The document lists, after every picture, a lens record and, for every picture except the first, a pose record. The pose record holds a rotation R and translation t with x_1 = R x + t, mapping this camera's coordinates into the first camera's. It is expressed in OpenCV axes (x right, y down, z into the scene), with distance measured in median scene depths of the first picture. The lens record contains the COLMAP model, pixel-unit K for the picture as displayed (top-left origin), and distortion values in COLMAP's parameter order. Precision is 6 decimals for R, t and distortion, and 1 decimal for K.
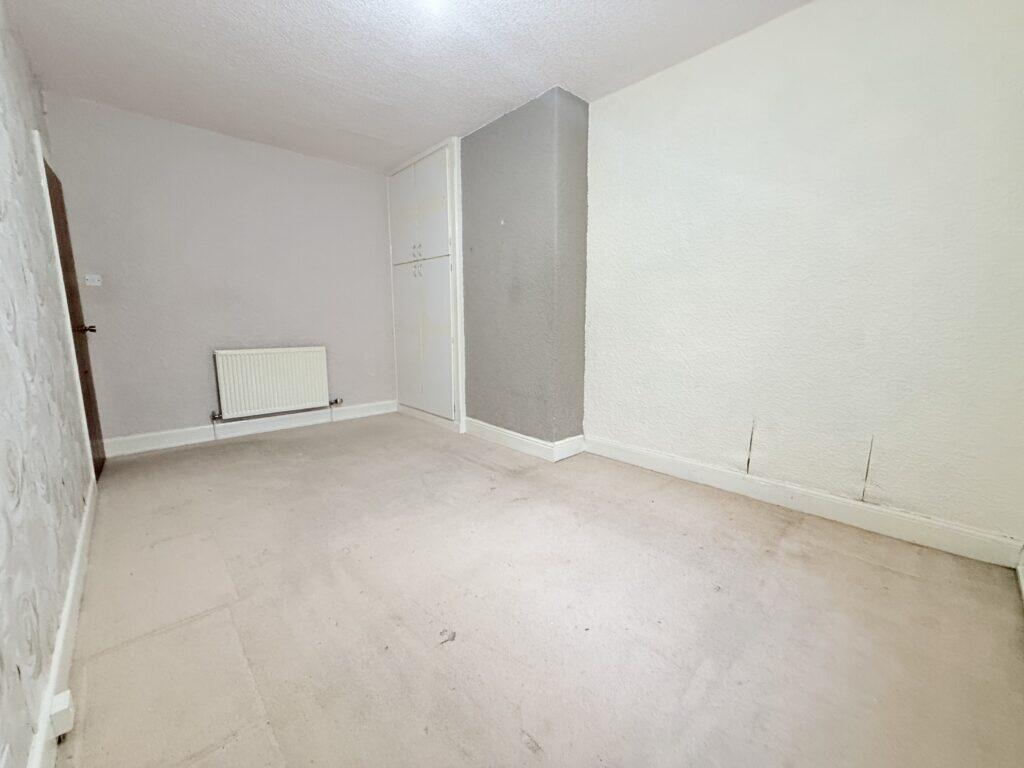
lens RADIAL K [[407.4, 0, 509.5], [0, 407.4, 384.5], [0, 0, 1]] dist [-0.000836, 0.000154]
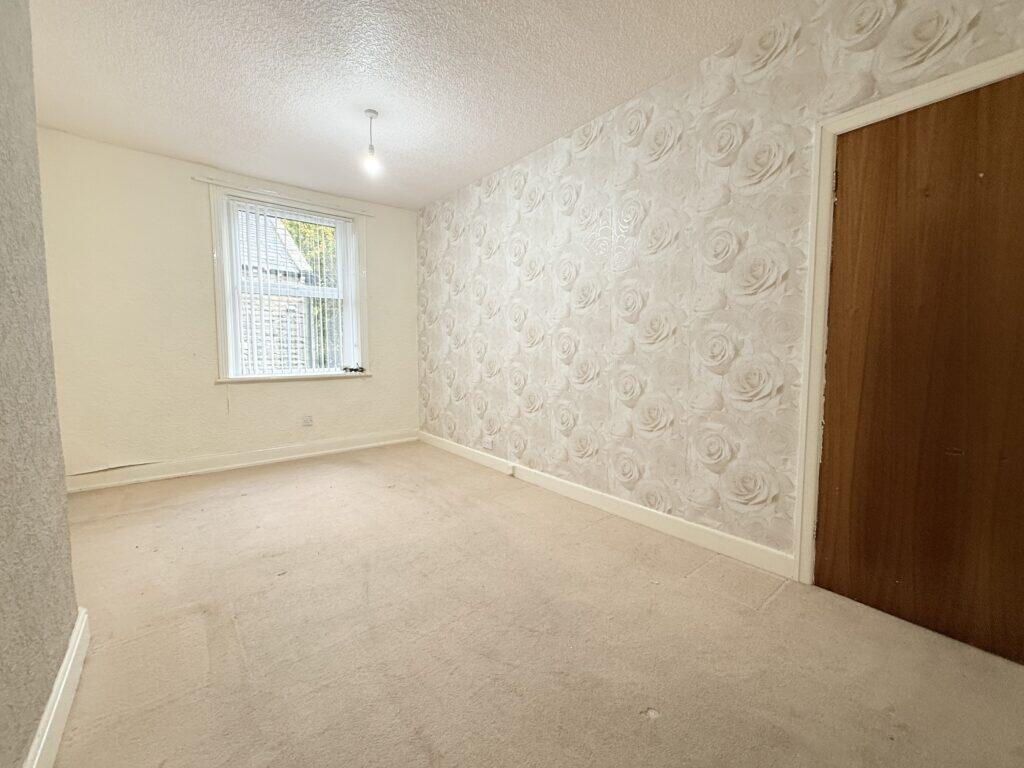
lens RADIAL K [[407.4, 0, 509.5], [0, 407.4, 384.5], [0, 0, 1]] dist [-0.000836, 0.000154]
pose [[-0.998545, -0.004624, 0.053727, -0.393333], [0.008106, 0.972127, 0.234315, -0.205437], [-0.053313, 0.234409, -0.970675, 1.275925]]
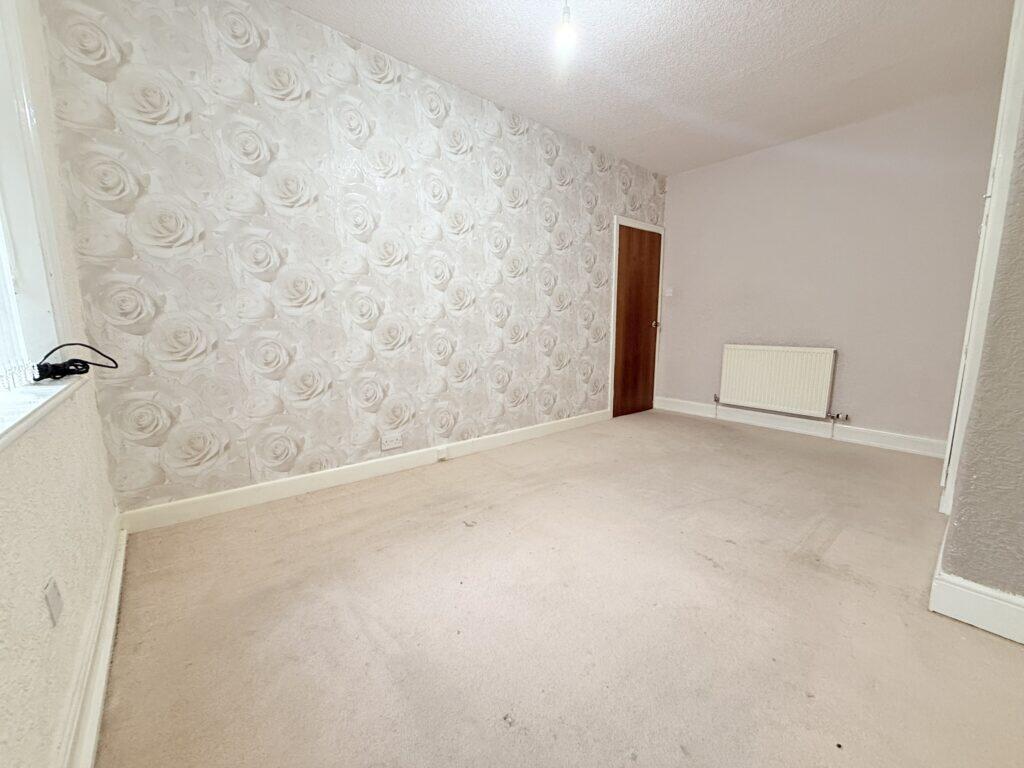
lens RADIAL K [[407.4, 0, 509.5], [0, 407.4, 384.5], [0, 0, 1]] dist [-0.000836, 0.000154]
pose [[-0.040963, 0.151052, -0.987677, 0.516130], [-0.155614, 0.975480, 0.155640, -0.058688], [0.986968, 0.160071, -0.016453, 0.445626]]
